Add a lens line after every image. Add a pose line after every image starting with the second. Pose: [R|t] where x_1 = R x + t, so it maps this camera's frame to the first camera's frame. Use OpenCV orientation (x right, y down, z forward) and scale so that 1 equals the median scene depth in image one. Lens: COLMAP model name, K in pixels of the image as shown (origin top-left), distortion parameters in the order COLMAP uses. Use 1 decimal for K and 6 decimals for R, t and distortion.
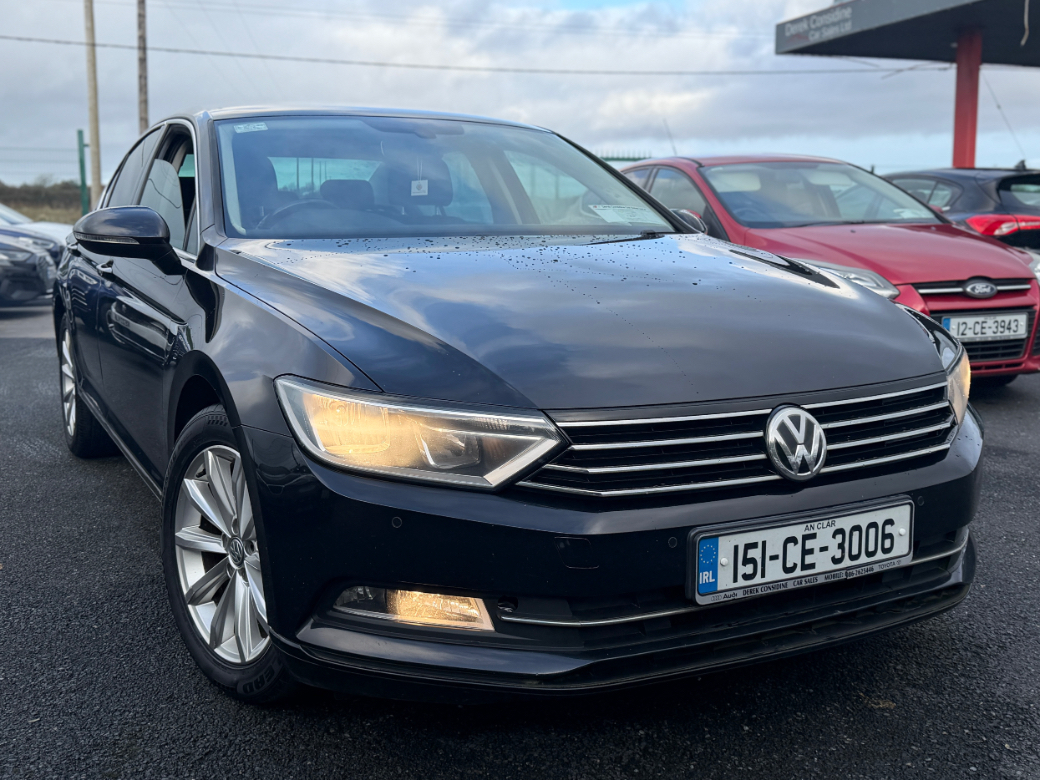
lens RADIAL K [[1242.1, 0, 524.4], [0, 1242.1, 383.7], [0, 0, 1]] dist [0.174898, 0.000000]
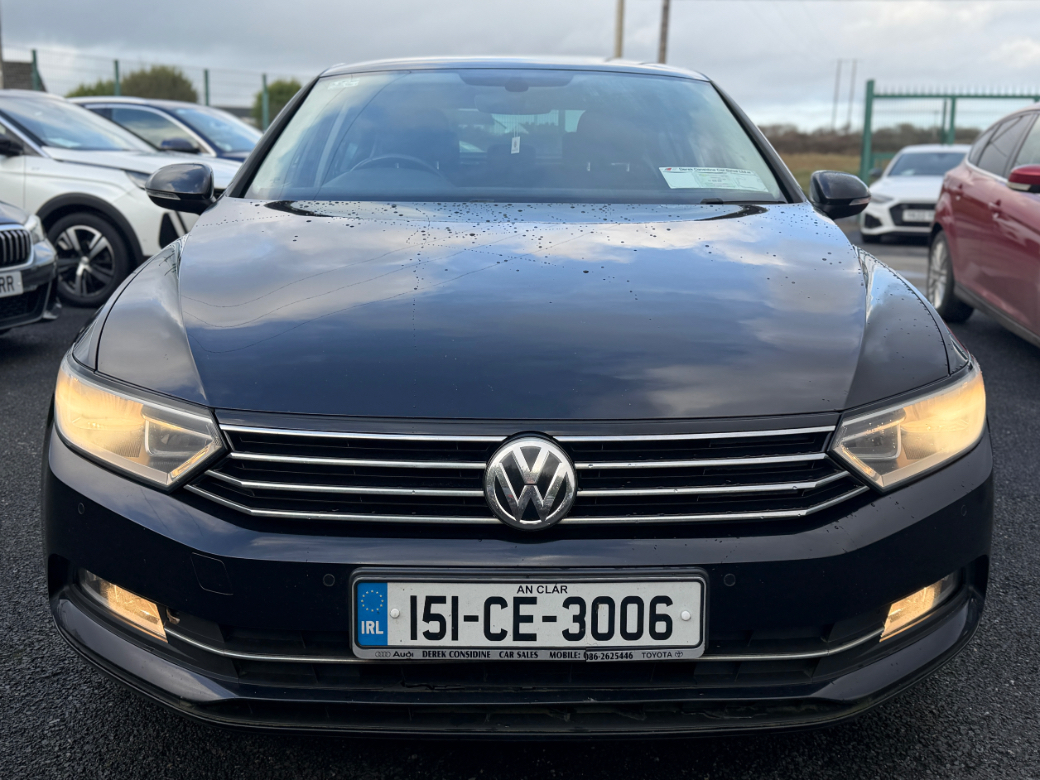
lens RADIAL K [[1242.1, 0, 520.1], [0, 1242.1, 386.1], [0, 0, 1]] dist [0.174898, 0.000000]
pose [[0.866148, 0.103364, -0.488982, 0.599926], [-0.079353, 0.994411, 0.069645, -0.069742], [0.493447, -0.021521, 0.869509, 0.308574]]
